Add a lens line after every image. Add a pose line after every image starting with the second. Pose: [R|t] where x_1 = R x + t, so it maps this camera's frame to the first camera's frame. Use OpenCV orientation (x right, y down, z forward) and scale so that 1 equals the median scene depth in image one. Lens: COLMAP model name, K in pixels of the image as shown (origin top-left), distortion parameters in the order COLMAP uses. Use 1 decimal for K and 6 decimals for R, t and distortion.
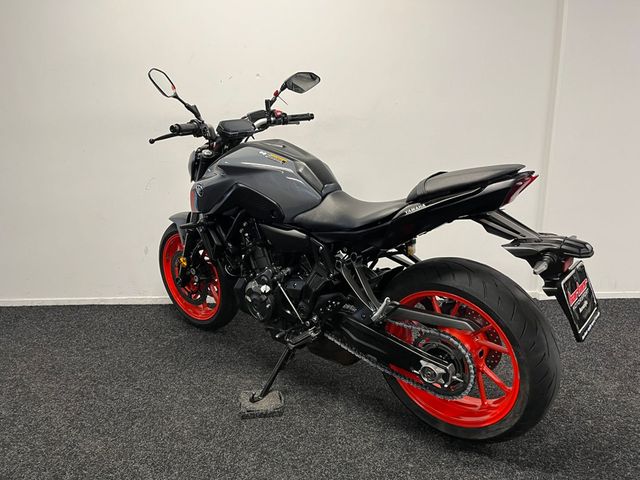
lens RADIAL K [[484.6, 0, 313.0], [0, 484.6, 239.5], [0, 0, 1]] dist [0.076026, -0.105436]
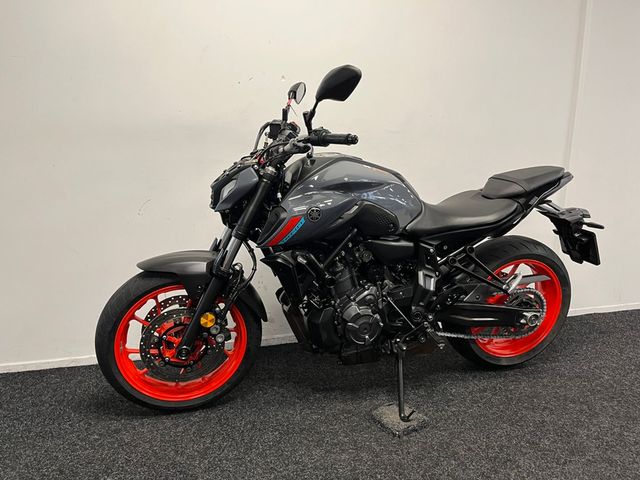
lens RADIAL K [[484.6, 0, 319.1], [0, 484.6, 240.9], [0, 0, 1]] dist [0.076026, -0.105436]
pose [[0.532893, -0.149292, 0.832908, -0.979163], [0.178737, 0.981963, 0.061653, -0.111389], [-0.827090, 0.116017, 0.549966, 0.576913]]
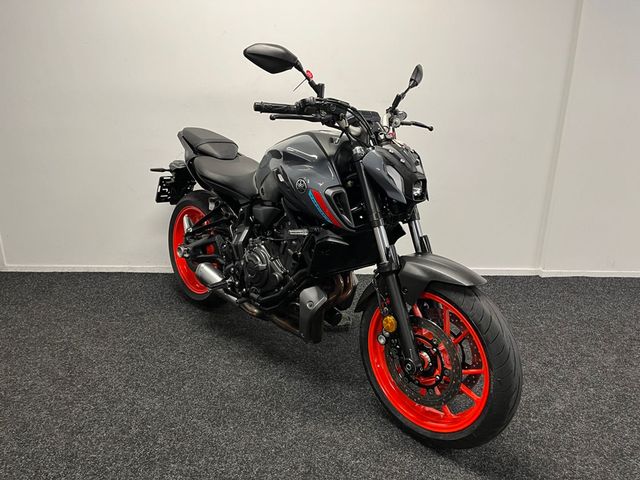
lens RADIAL K [[485.4, 0, 320.0], [0, 485.4, 243.7], [0, 0, 1]] dist [0.023225, -0.001867]
pose [[0.720284, -0.178178, 0.670406, -0.971578], [0.129080, 0.983996, 0.122840, -0.057750], [-0.681564, -0.001944, 0.731756, 0.122653]]
